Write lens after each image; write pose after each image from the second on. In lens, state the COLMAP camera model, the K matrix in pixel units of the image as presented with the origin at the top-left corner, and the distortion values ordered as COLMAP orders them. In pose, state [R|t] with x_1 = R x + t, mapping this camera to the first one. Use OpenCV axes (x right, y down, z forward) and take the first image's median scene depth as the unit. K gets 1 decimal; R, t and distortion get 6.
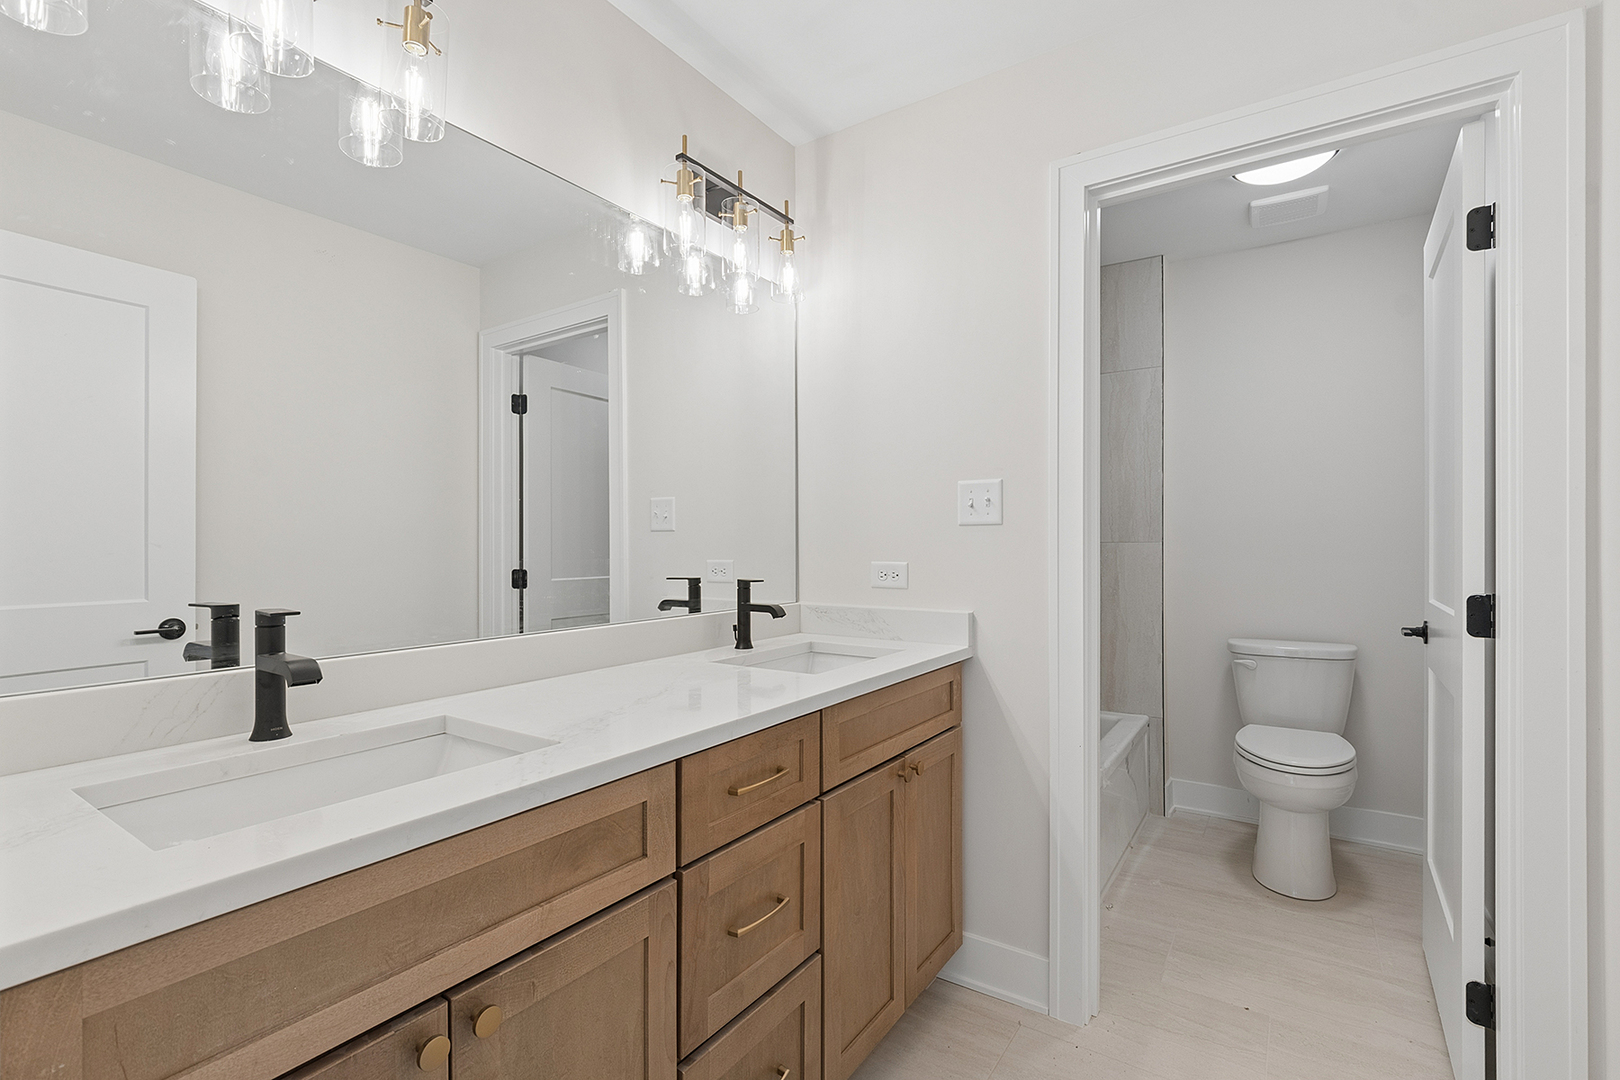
lens RADIAL K [[729.8, 0, 804.6], [0, 729.8, 543.7], [0, 0, 1]] dist [-0.000893, -0.000053]
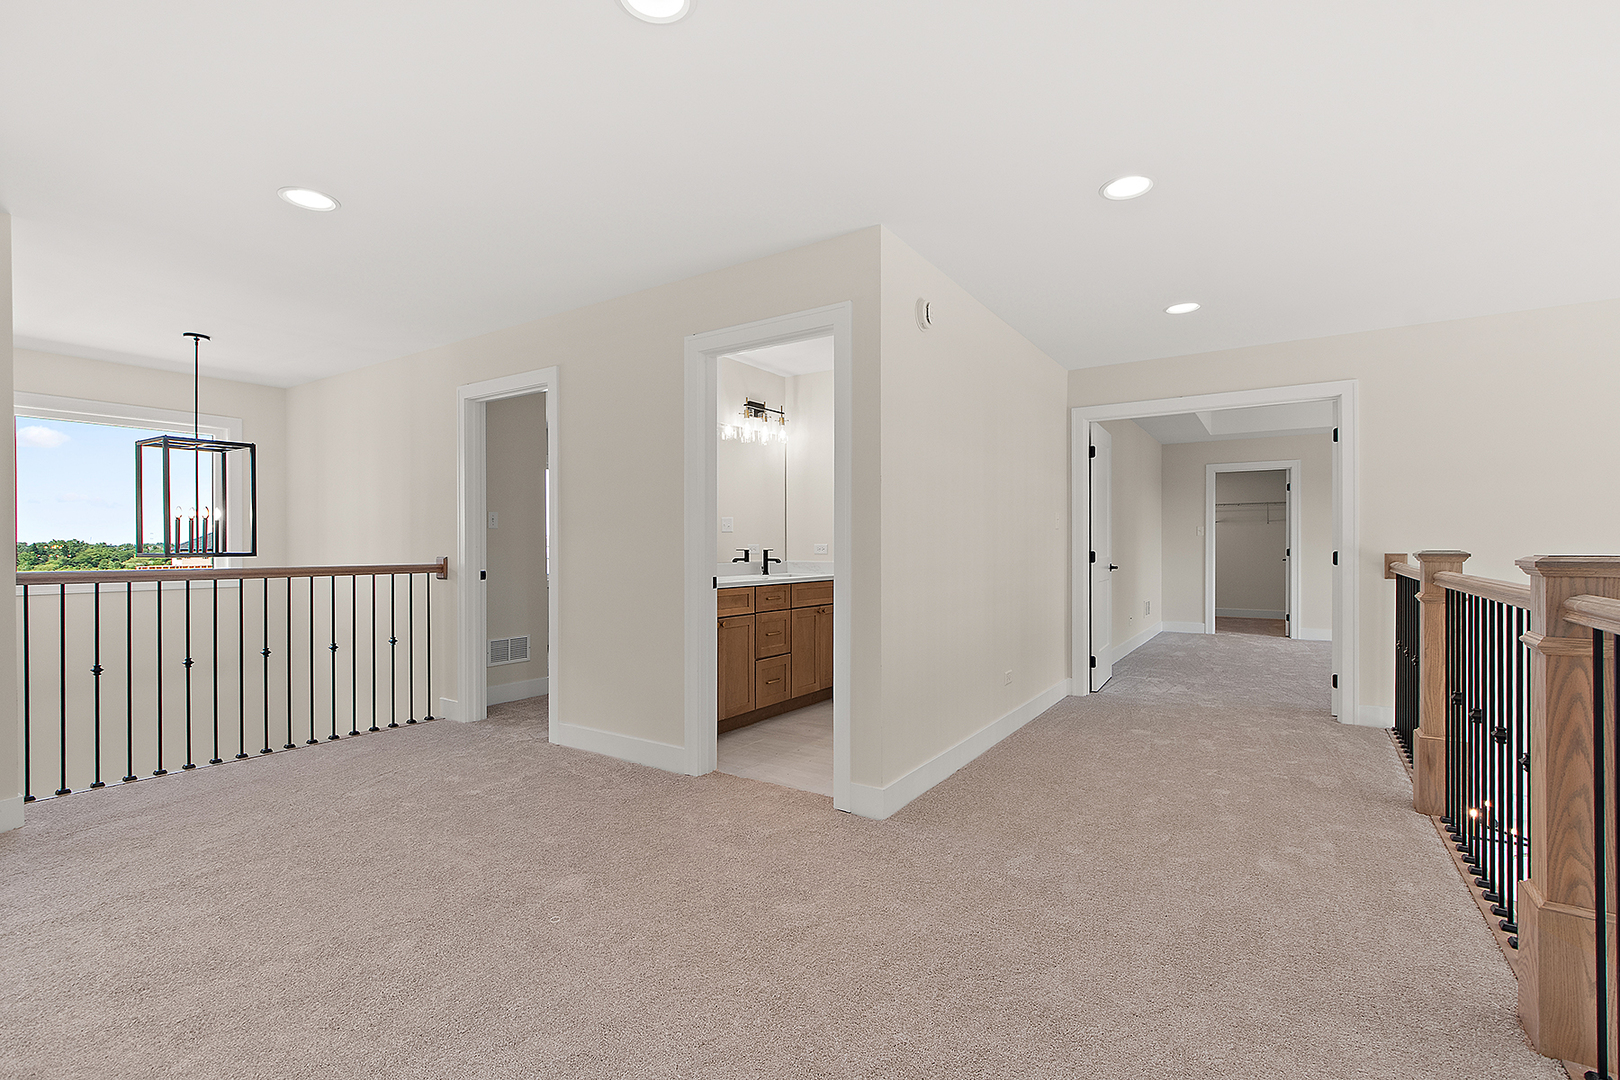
lens RADIAL K [[729.8, 0, 804.6], [0, 729.8, 543.7], [0, 0, 1]] dist [-0.000893, -0.000053]
pose [[0.999970, 0.002967, 0.007157, 0.049353], [-0.002936, 0.999986, -0.004297, 0.043313], [-0.007170, 0.004275, 0.999965, -1.991509]]
